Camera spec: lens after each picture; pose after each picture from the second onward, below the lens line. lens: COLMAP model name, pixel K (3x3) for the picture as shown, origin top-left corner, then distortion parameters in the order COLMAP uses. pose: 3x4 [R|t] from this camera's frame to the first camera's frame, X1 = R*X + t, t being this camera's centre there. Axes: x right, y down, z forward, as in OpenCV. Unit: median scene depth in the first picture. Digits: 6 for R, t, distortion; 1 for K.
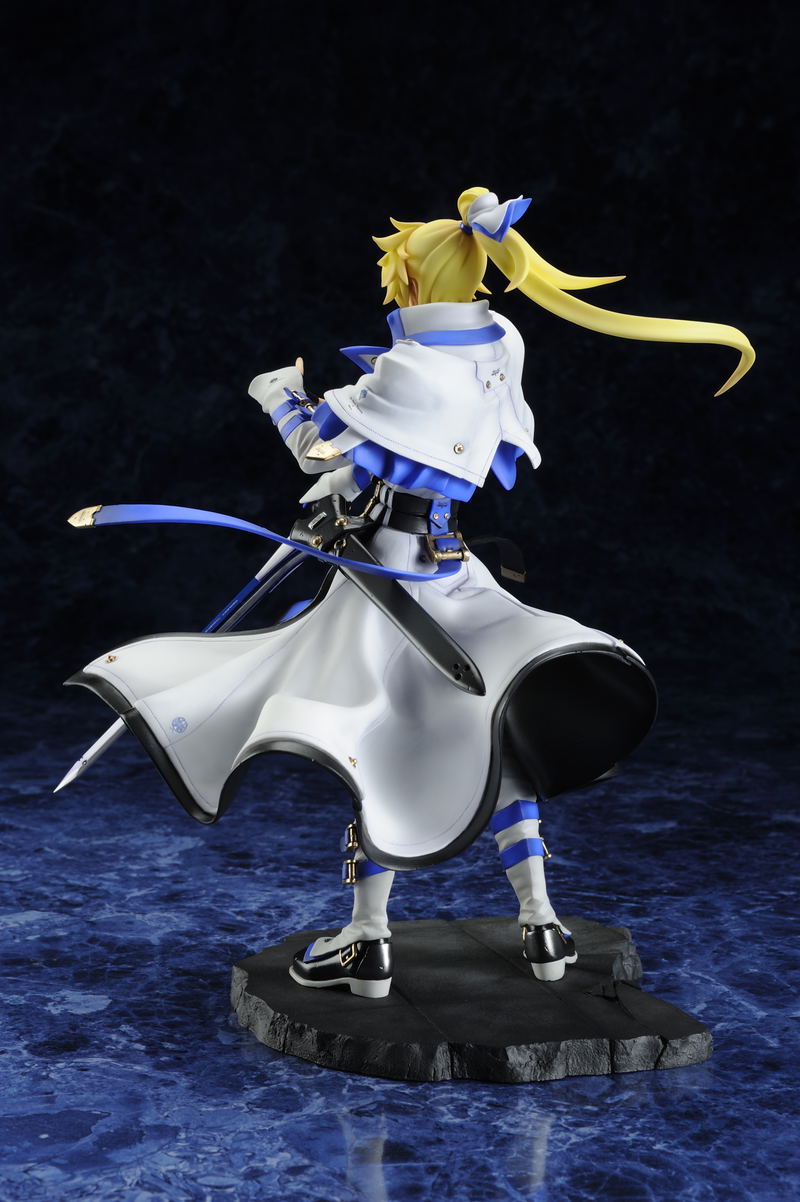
lens RADIAL K [[2307.5, 0, 398.1], [0, 2307.5, 601.1], [0, 0, 1]] dist [0.181645, 0.000000]
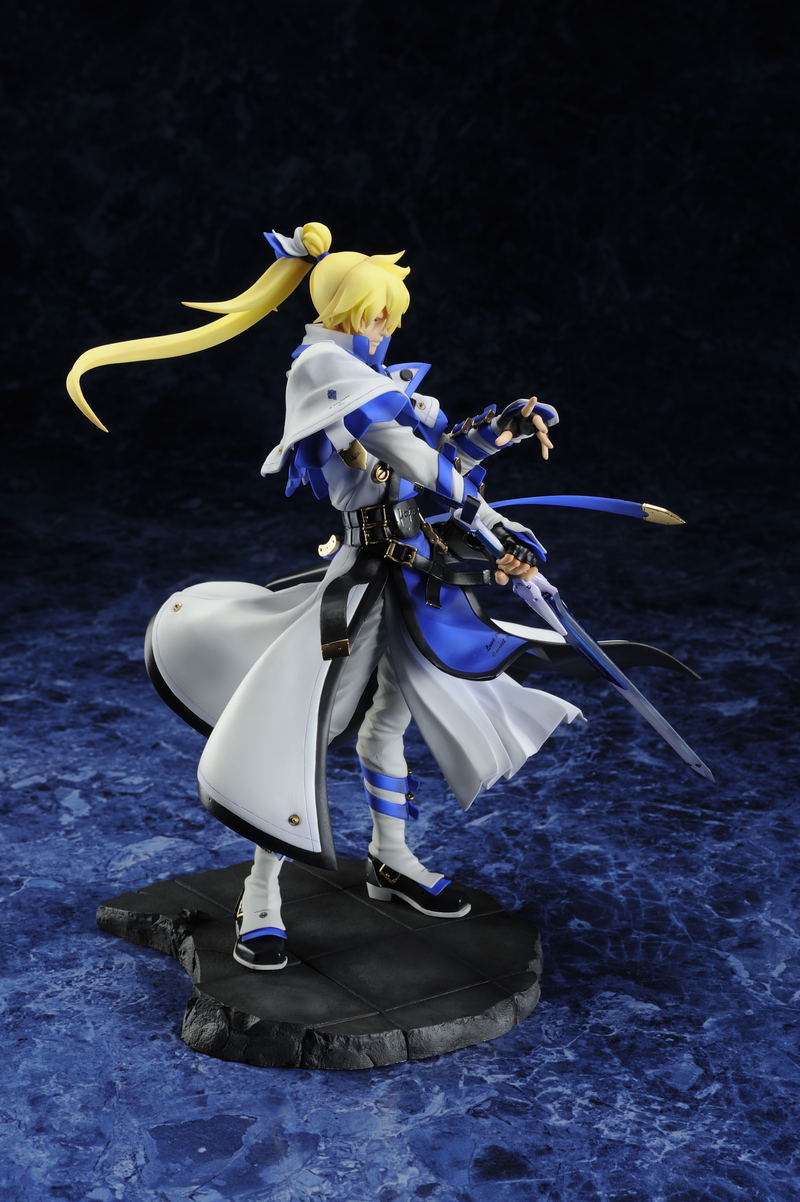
lens RADIAL K [[2403.0, 0, 401.0], [0, 2403.0, 601.6], [0, 0, 1]] dist [0.173500, 0.000000]
pose [[0.999792, 0.003117, -0.020133, -0.022293], [0.000657, 0.982772, 0.184819, -0.177942], [0.020363, -0.184794, 0.982566, -0.077386]]
